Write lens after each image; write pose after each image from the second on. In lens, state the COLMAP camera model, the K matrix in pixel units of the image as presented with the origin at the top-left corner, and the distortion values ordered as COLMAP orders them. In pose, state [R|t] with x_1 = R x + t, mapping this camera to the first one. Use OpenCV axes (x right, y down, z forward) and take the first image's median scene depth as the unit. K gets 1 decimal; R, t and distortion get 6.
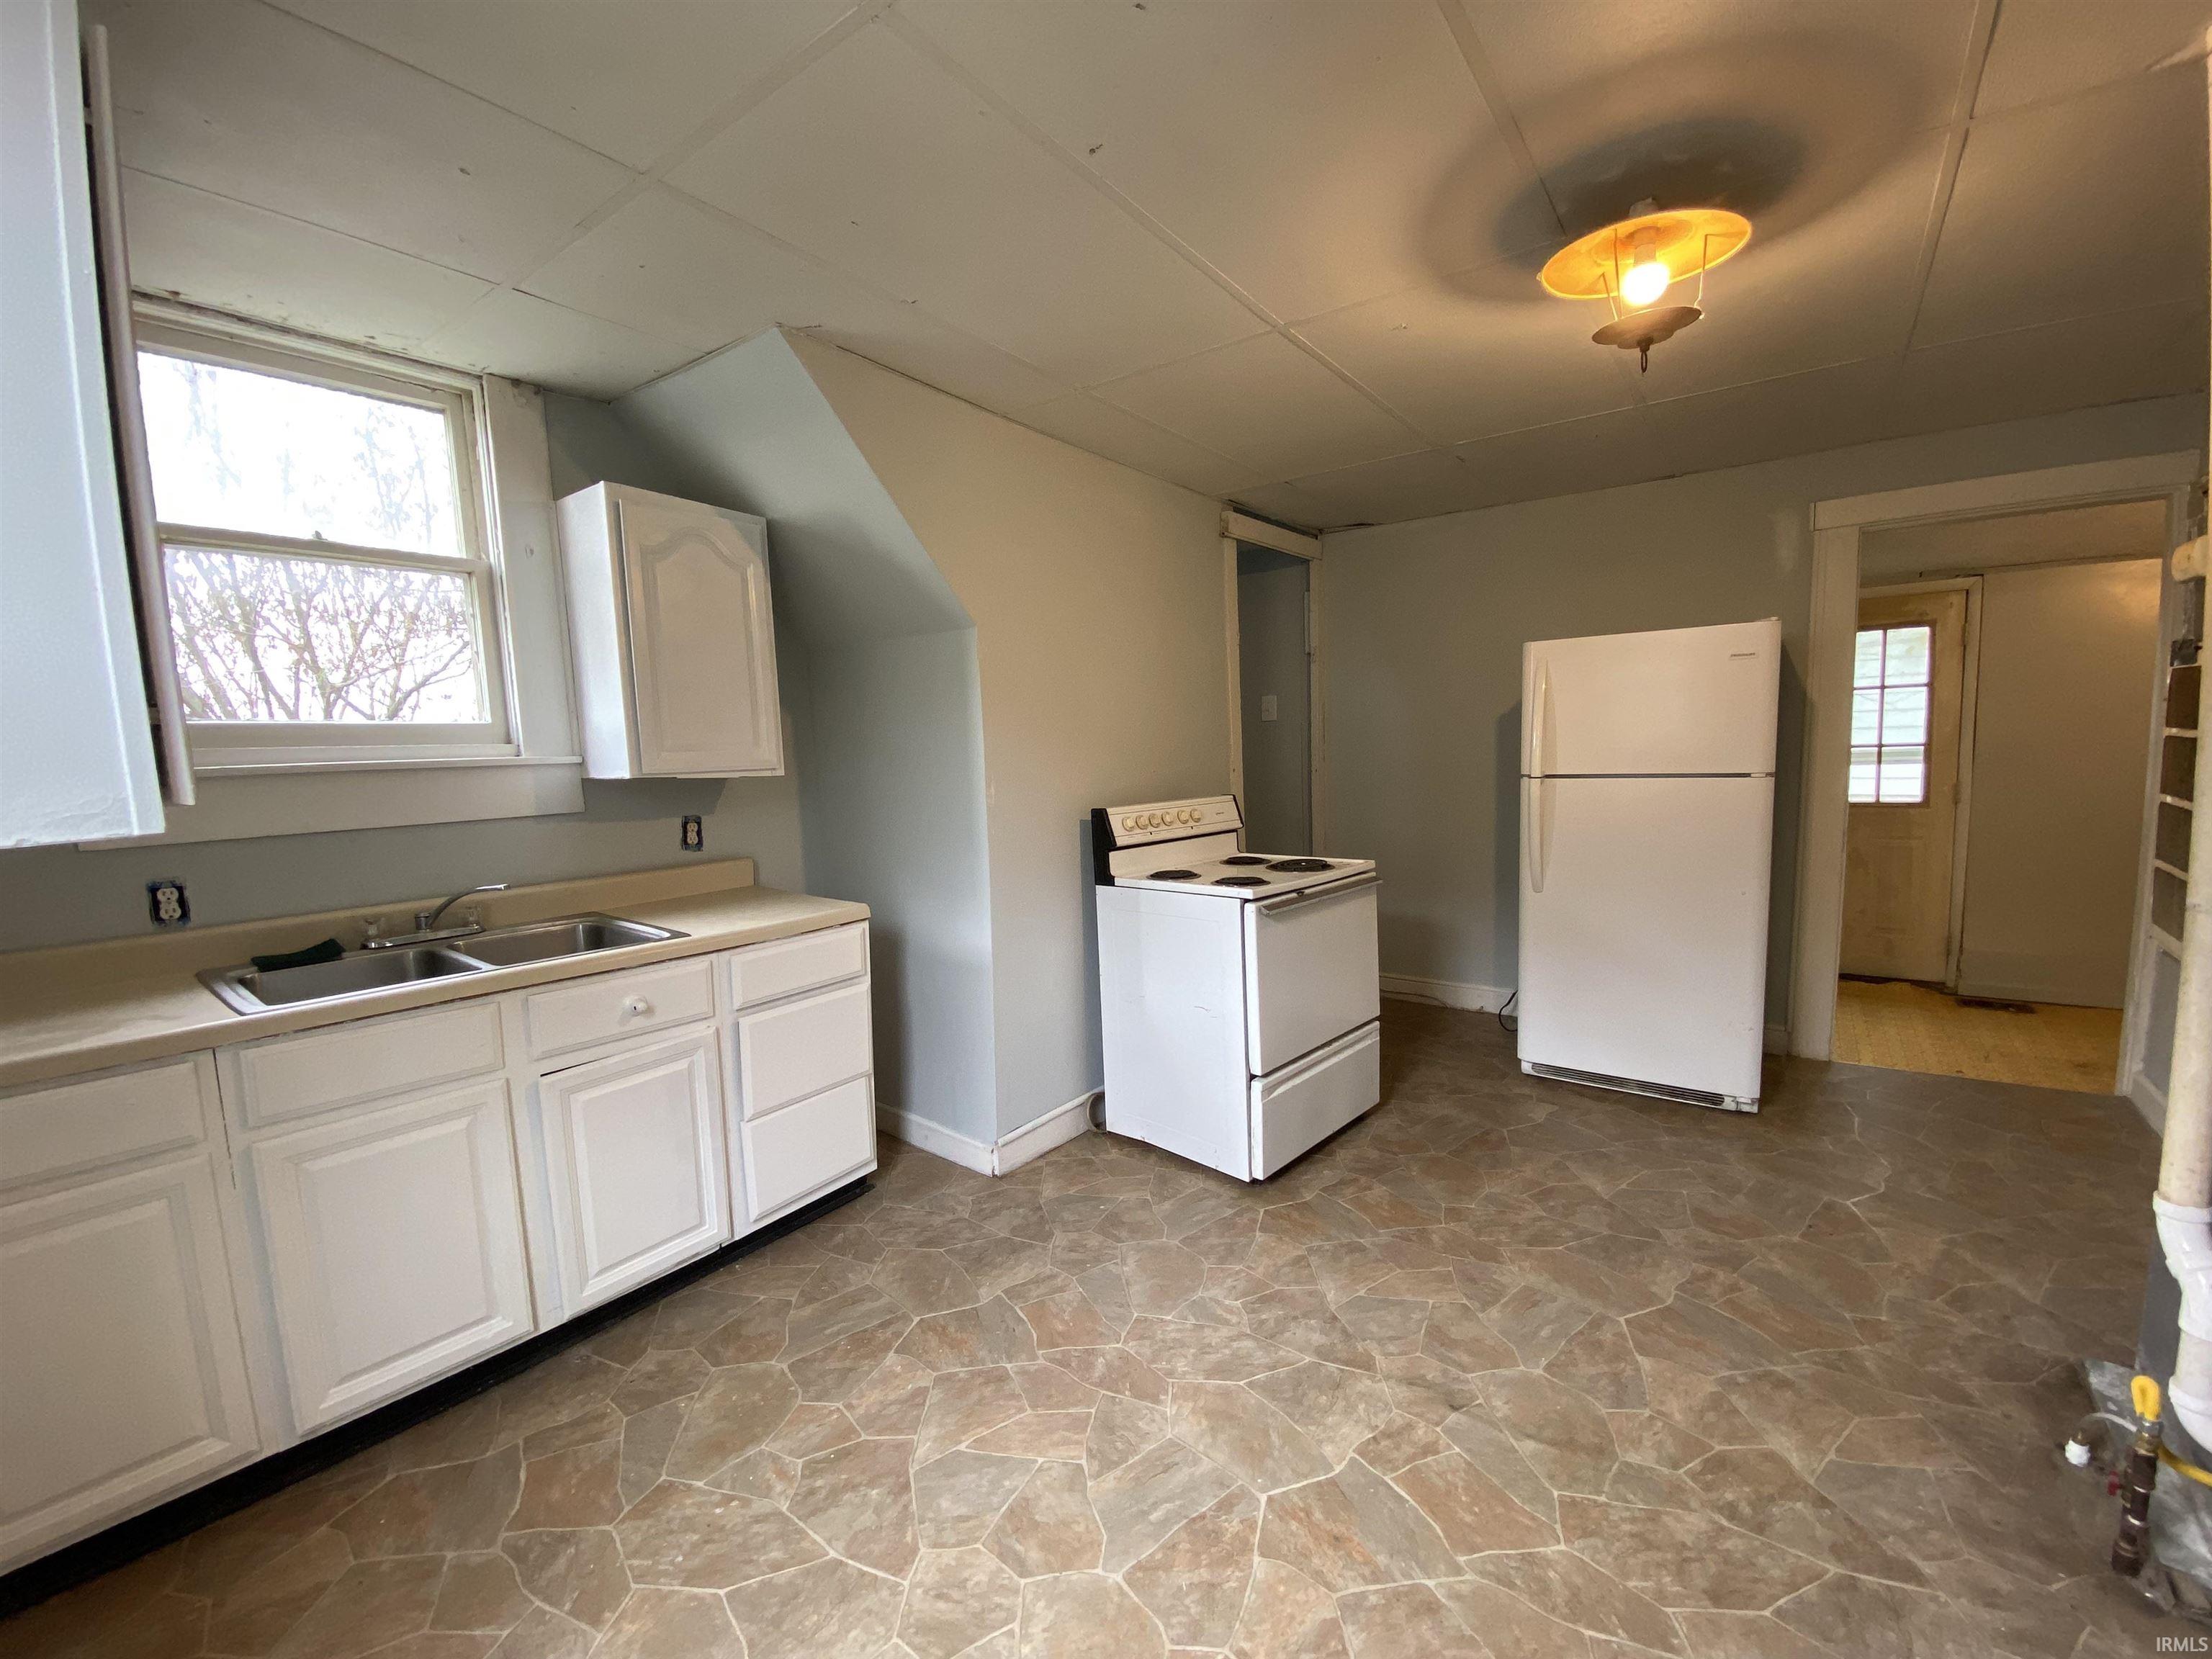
lens RADIAL K [[897.5, 0, 1105.9], [0, 897.5, 839.1], [0, 0, 1]] dist [0.011205, -0.015247]
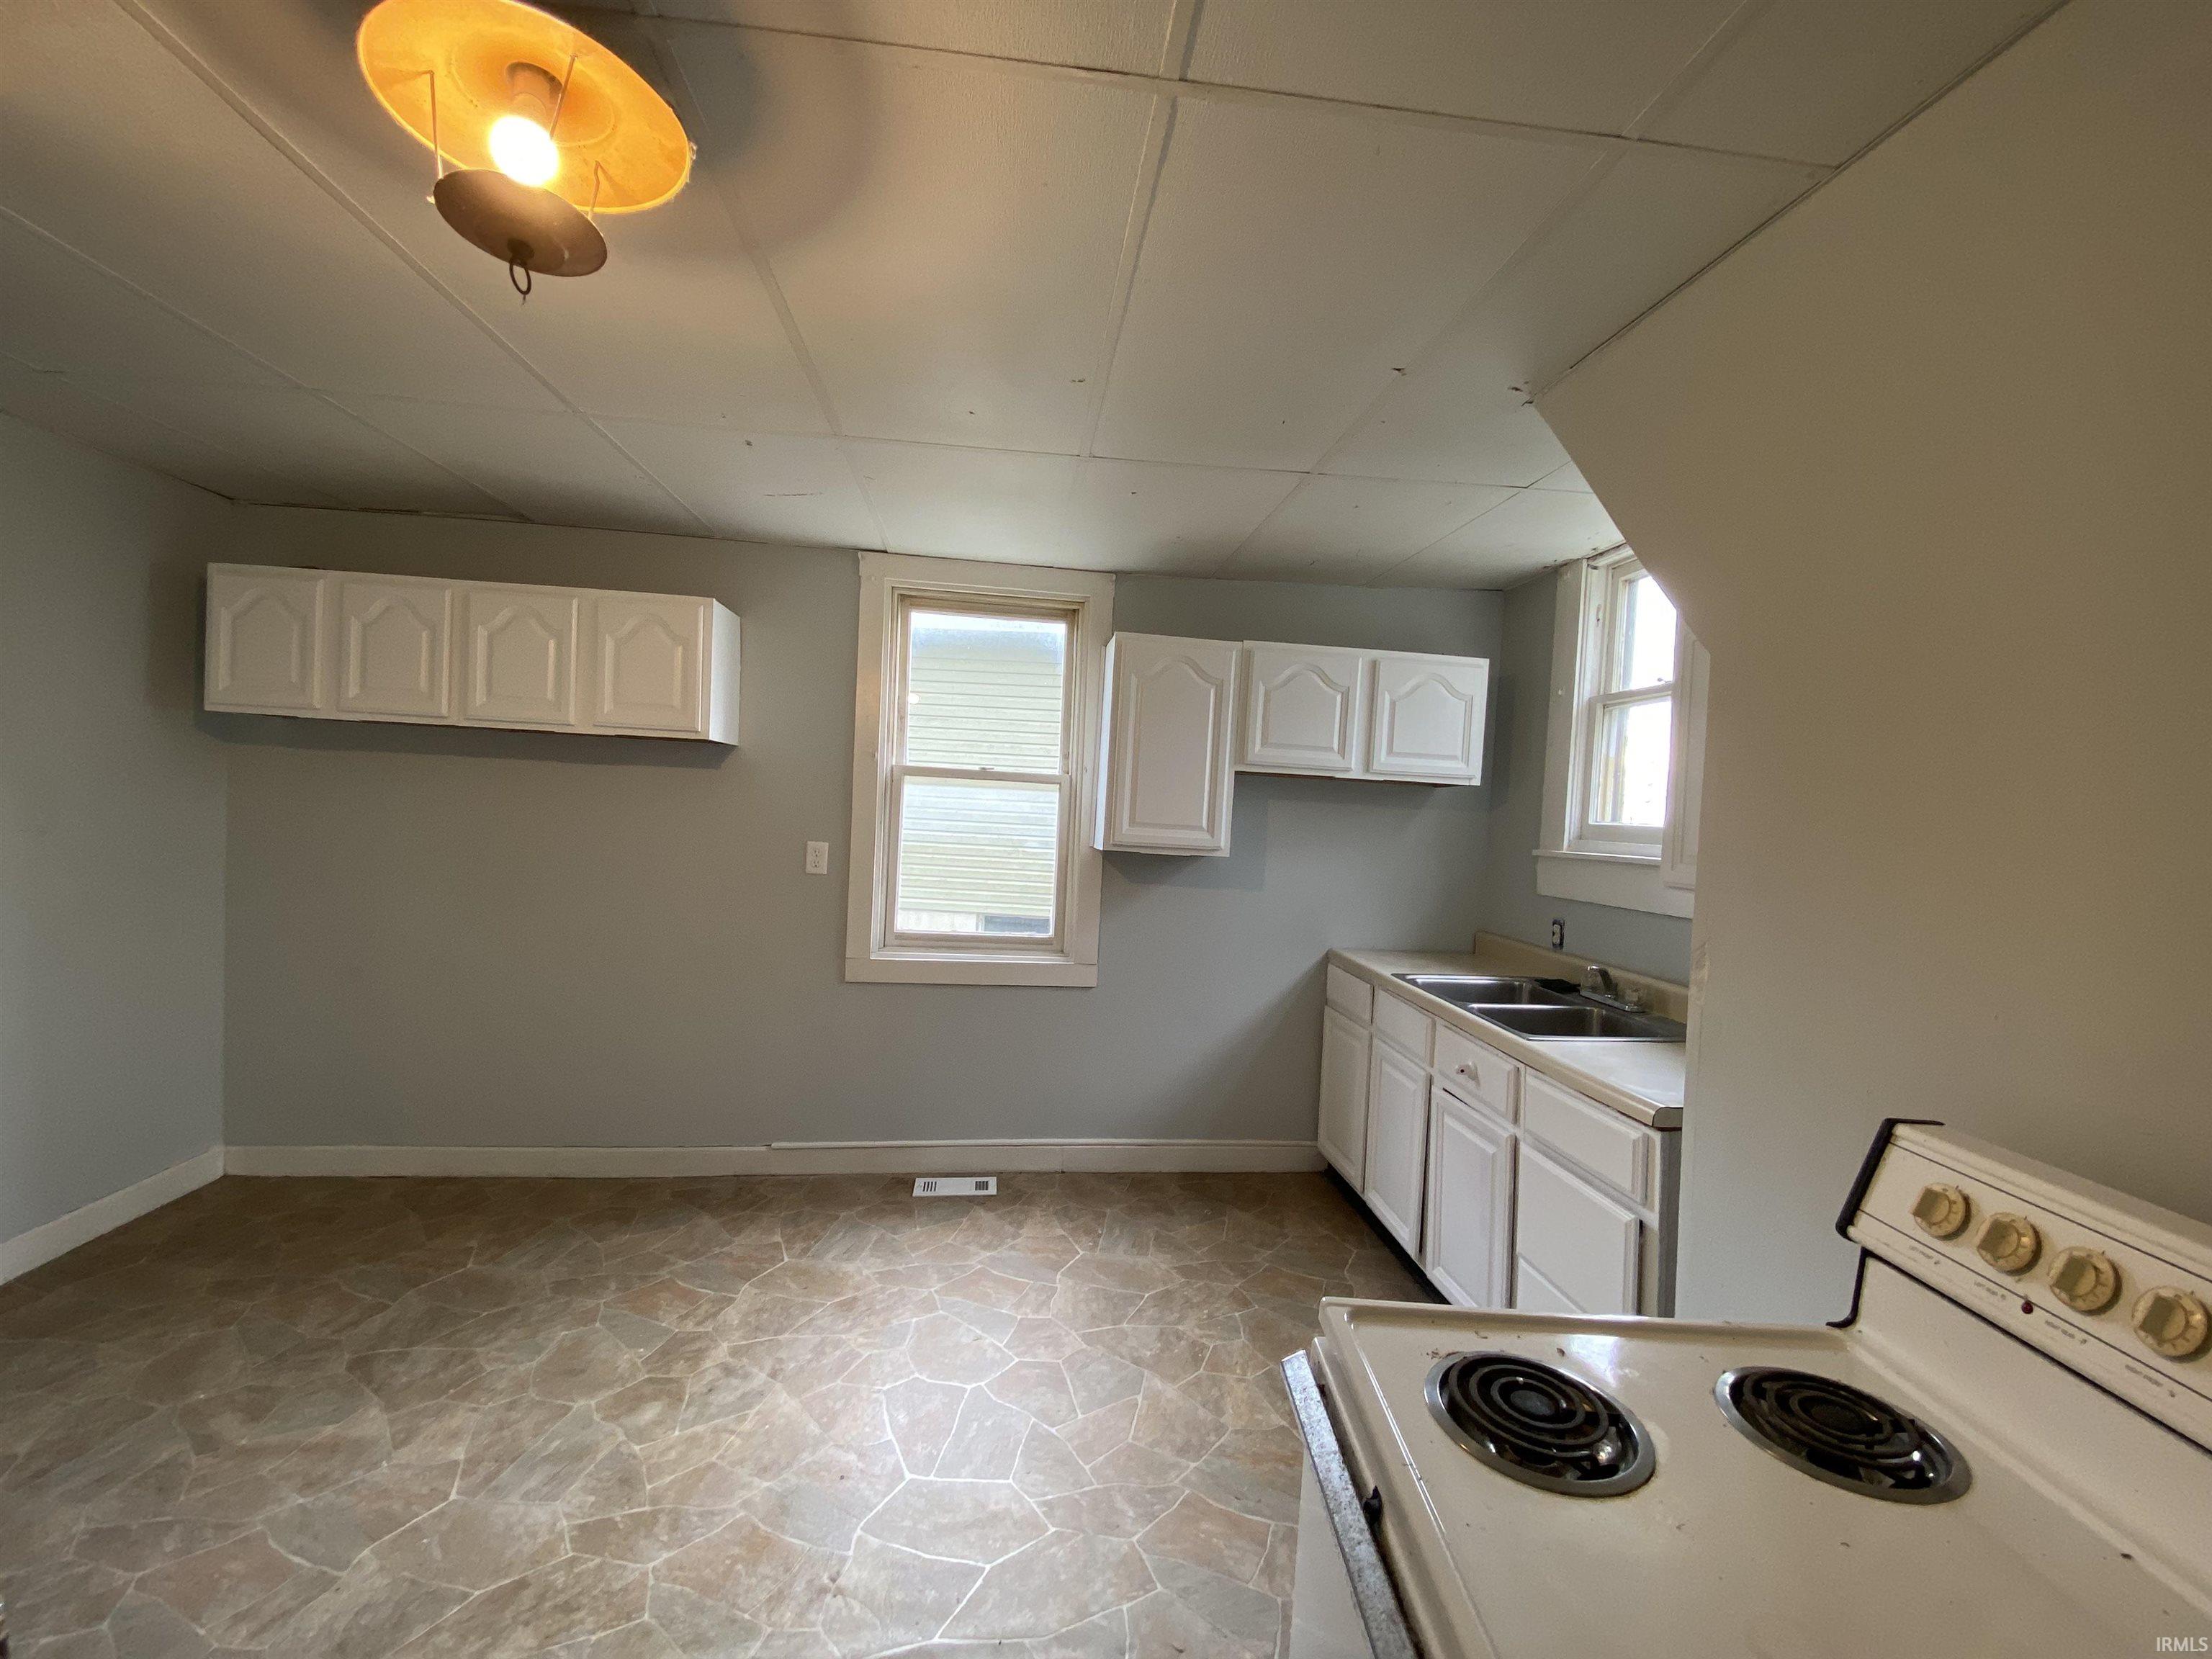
lens RADIAL K [[897.5, 0, 1100.2], [0, 897.5, 833.2], [0, 0, 1]] dist [0.011205, -0.015247]
pose [[-0.734144, 0.016274, -0.678798, 0.626030], [-0.092052, 0.988098, 0.123246, -0.221176], [0.672725, 0.152965, -0.723908, 1.520376]]
